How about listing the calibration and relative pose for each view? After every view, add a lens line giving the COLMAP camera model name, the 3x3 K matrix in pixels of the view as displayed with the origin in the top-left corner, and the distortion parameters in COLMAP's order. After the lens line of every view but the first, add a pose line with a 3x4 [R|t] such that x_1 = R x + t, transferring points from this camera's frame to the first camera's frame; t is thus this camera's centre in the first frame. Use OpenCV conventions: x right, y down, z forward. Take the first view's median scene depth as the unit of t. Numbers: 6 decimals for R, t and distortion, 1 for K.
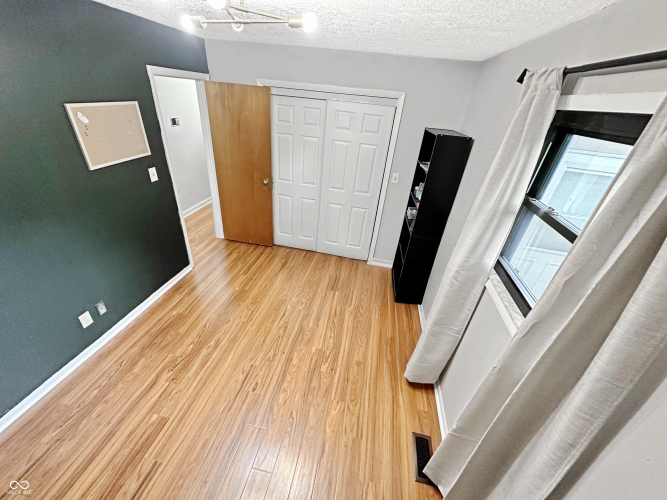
lens RADIAL K [[268.5, 0, 333.5], [0, 268.5, 250.0], [0, 0, 1]] dist [-0.000616, -0.000244]
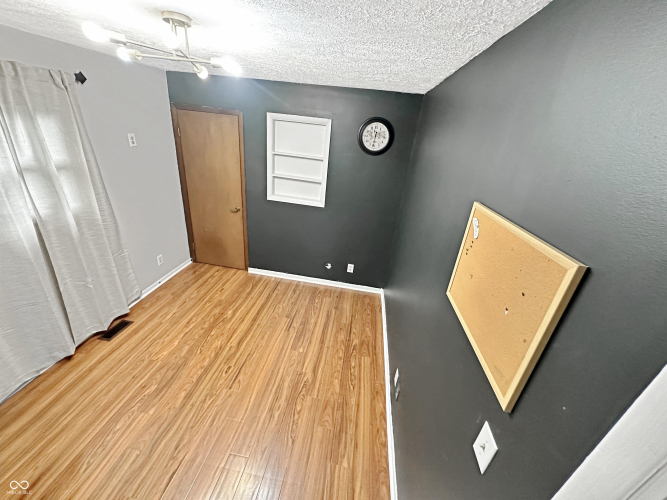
lens RADIAL K [[268.5, 0, 333.5], [0, 268.5, 250.0], [0, 0, 1]] dist [-0.000616, -0.000244]
pose [[-0.982419, -0.145585, -0.116866, -0.504621], [-0.179387, 0.562793, 0.806898, -0.741336], [-0.051701, 0.813677, -0.579014, 1.181008]]
